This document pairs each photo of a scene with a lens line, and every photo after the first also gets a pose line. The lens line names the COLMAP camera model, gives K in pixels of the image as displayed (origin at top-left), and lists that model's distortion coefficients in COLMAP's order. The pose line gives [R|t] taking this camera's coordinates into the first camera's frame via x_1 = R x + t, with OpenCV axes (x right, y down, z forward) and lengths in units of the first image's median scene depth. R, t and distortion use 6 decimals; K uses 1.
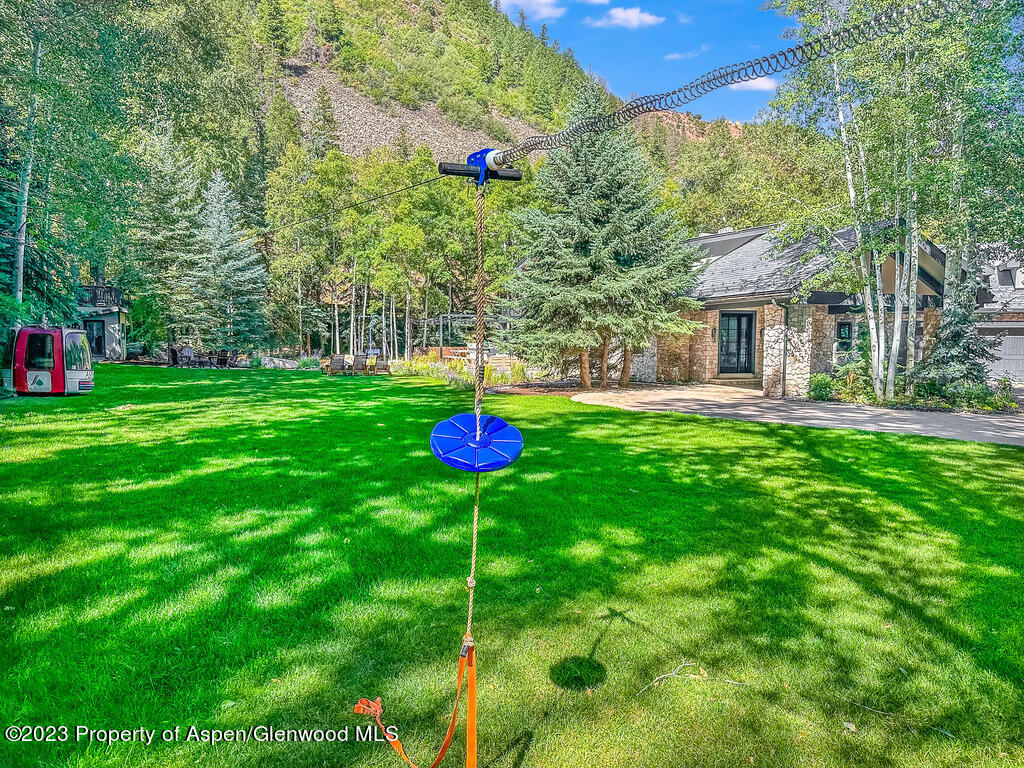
lens RADIAL K [[734.4, 0, 512.0], [0, 734.4, 384.0], [0, 0, 1]] dist [0.003241, 0.000675]
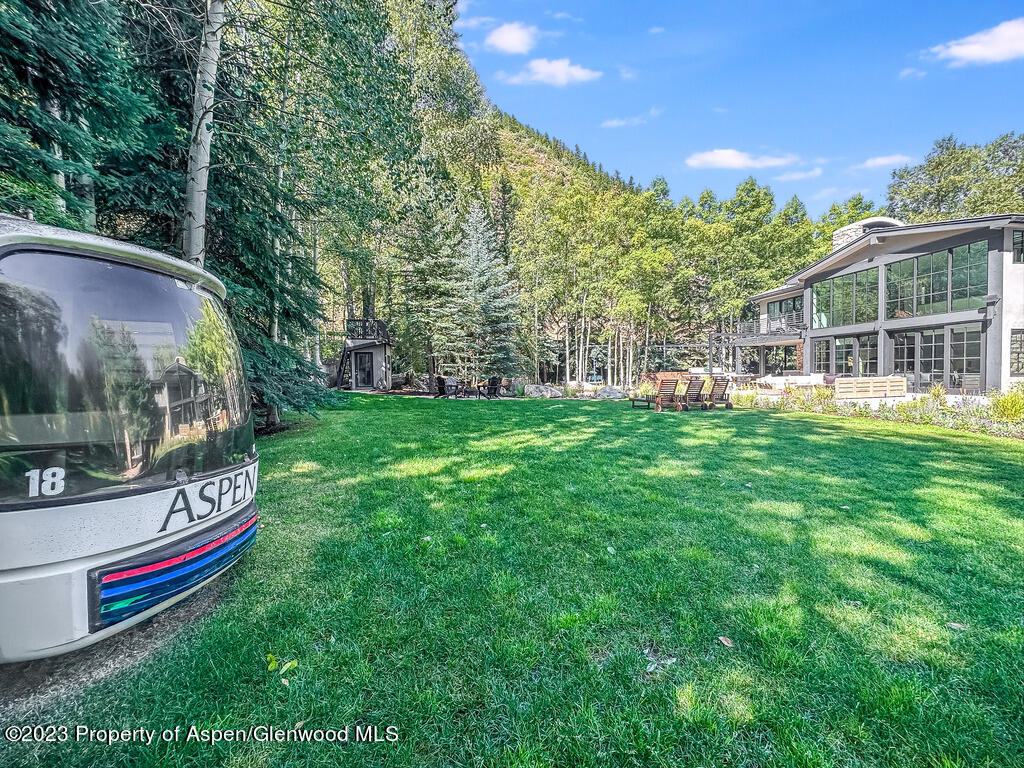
lens RADIAL K [[411.6, 0, 512.0], [0, 411.6, 384.0], [0, 0, 1]] dist [-0.000099, -0.000010]
pose [[0.979765, -0.017815, -0.199358, -0.241931], [0.011093, 0.999333, -0.034783, -0.018239], [0.199845, 0.031868, 0.979309, 0.462178]]
